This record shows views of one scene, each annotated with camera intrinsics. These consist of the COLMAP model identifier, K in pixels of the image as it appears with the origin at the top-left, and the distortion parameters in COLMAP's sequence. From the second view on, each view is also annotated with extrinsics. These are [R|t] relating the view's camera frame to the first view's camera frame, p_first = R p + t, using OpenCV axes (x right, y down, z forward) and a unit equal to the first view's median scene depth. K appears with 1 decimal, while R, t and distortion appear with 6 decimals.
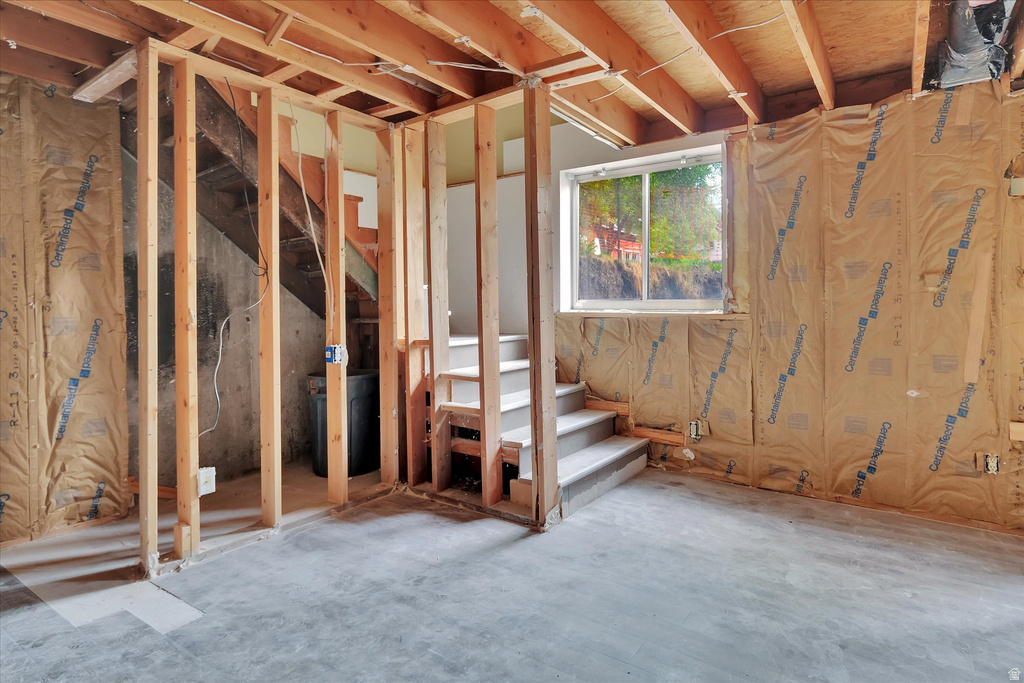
lens RADIAL K [[539.6, 0, 506.4], [0, 539.6, 308.0], [0, 0, 1]] dist [-0.000044, 0.000449]
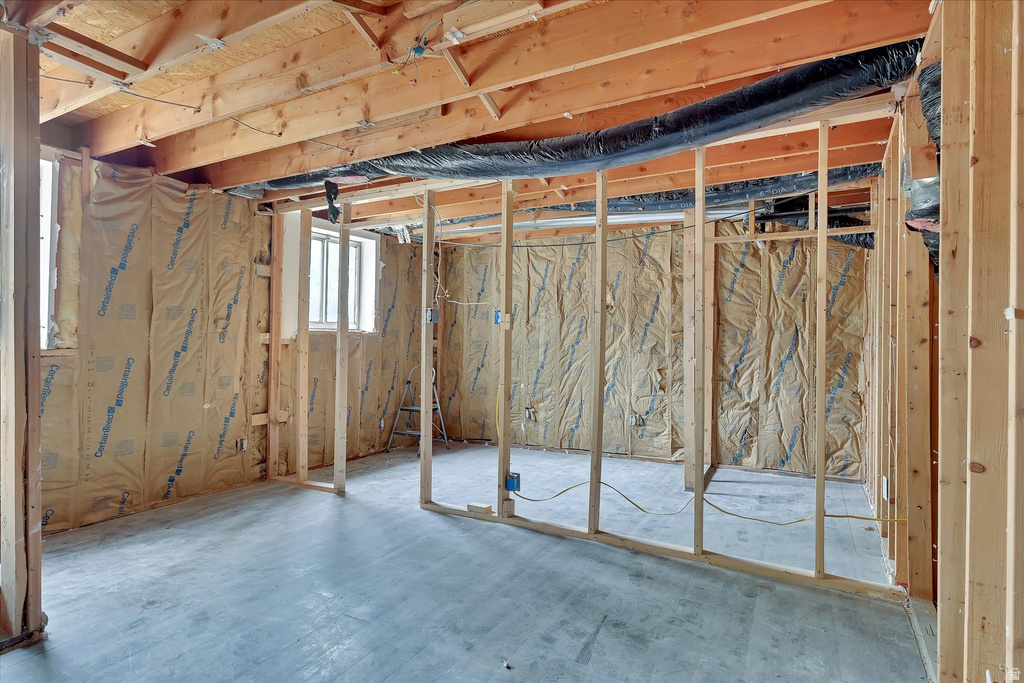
lens RADIAL K [[539.6, 0, 505.0], [0, 539.6, 341.5], [0, 0, 1]] dist [-0.000044, 0.000449]
pose [[-0.111264, 0.006092, 0.993772, -0.684145], [-0.004023, 0.999970, -0.006580, 0.000417], [-0.993783, -0.004730, -0.111236, 0.398169]]
